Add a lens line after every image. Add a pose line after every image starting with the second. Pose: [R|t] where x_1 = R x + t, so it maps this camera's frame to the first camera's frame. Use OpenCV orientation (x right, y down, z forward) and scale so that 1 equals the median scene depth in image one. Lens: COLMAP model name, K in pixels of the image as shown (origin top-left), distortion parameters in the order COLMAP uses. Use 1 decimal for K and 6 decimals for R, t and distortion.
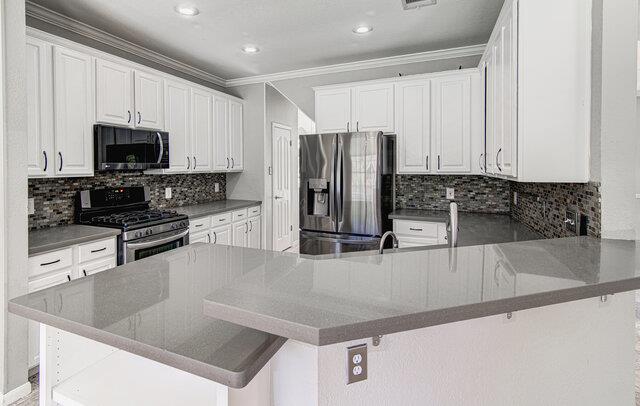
lens RADIAL K [[293.3, 0, 319.8], [0, 293.3, 170.6], [0, 0, 1]] dist [-0.002045, -0.000115]
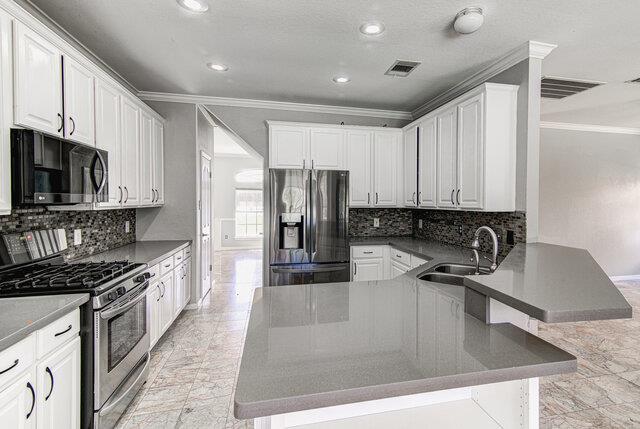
lens RADIAL K [[275.5, 0, 321.4], [0, 275.5, 205.6], [0, 0, 1]] dist [0.002749, -0.000219]
pose [[0.831177, -0.002983, 0.556000, -0.444891], [0.001871, 0.999995, 0.002569, 0.000519], [-0.556005, -0.001095, 0.831178, 0.139840]]
